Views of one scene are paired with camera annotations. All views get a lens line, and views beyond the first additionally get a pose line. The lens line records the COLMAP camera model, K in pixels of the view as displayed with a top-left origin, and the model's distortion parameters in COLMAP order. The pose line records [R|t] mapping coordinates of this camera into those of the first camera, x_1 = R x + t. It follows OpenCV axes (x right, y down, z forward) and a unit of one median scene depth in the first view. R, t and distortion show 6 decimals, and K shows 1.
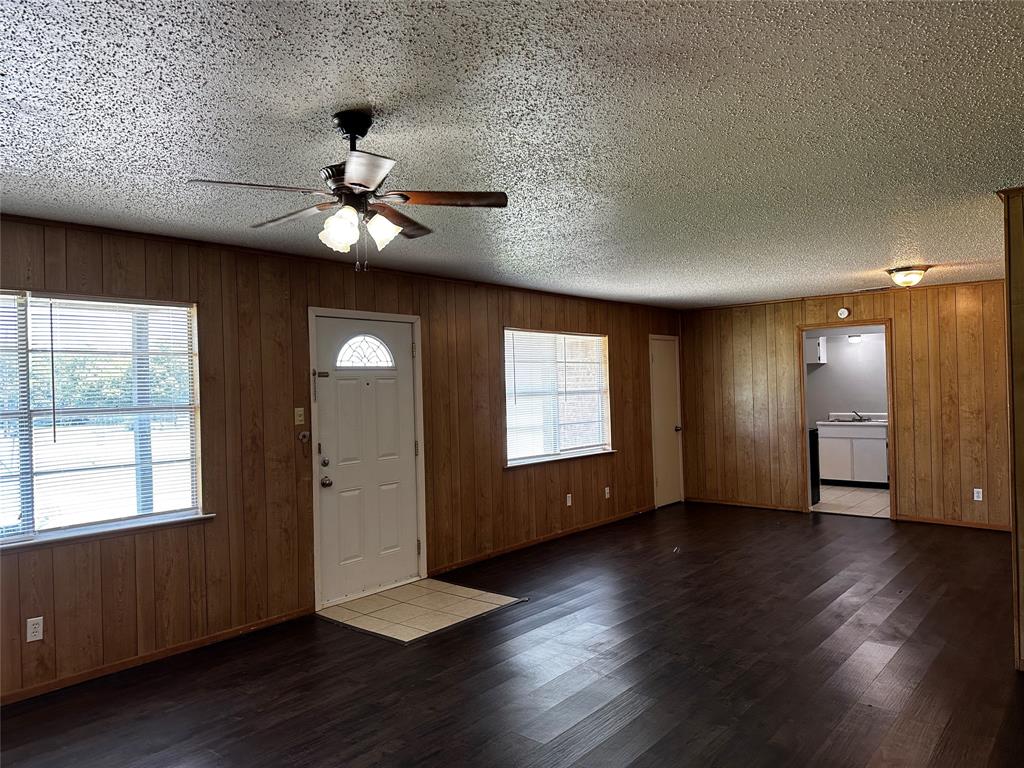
lens RADIAL K [[724.2, 0, 507.4], [0, 724.2, 390.0], [0, 0, 1]] dist [0.072356, -0.064761]
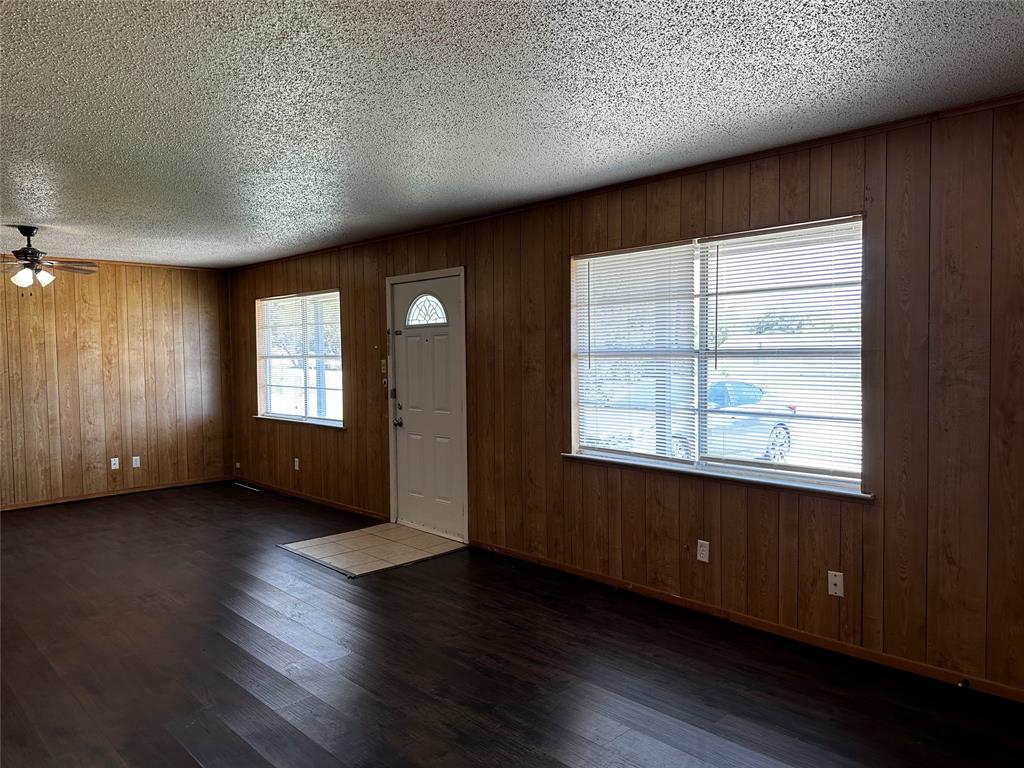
lens RADIAL K [[724.2, 0, 504.1], [0, 724.2, 382.2], [0, 0, 1]] dist [0.072356, -0.064761]
pose [[-0.118885, 0.070863, -0.990376, 0.732126], [0.014385, 0.997468, 0.069644, -0.016527], [0.992804, -0.005967, -0.119604, 1.055287]]
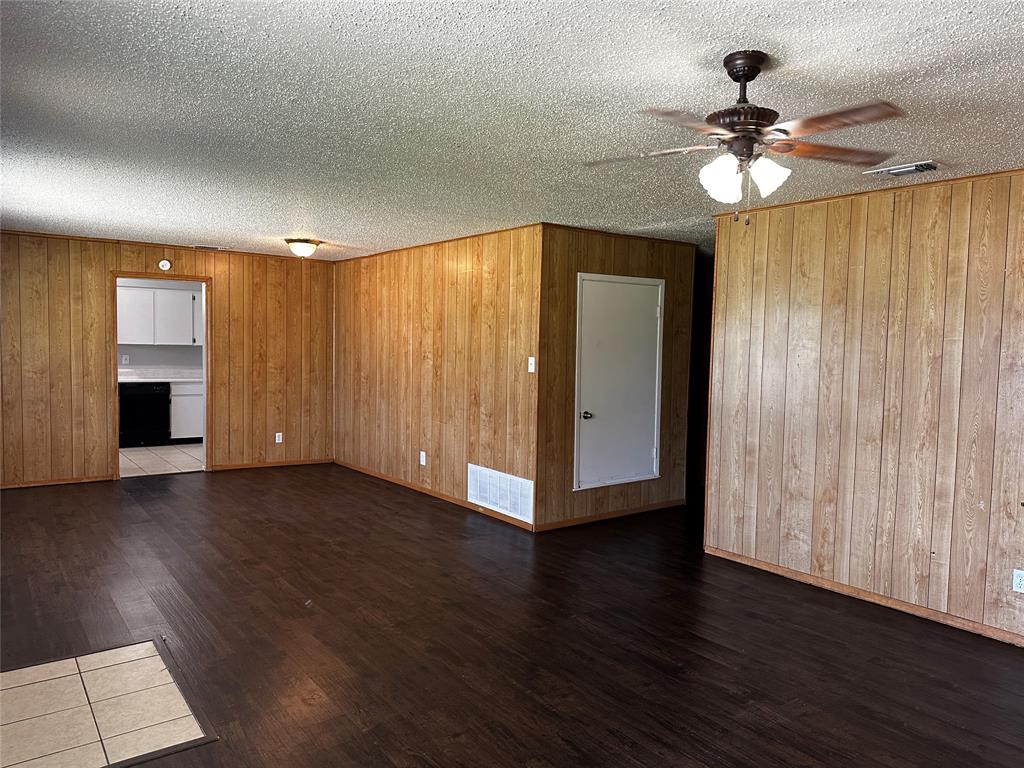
lens RADIAL K [[724.2, 0, 515.6], [0, 724.2, 384.7], [0, 0, 1]] dist [0.072356, -0.064761]
pose [[0.218856, -0.024086, 0.975460, -0.470977], [-0.023956, 0.999261, 0.030048, 0.014017], [-0.975463, -0.029944, 0.218117, 0.423188]]
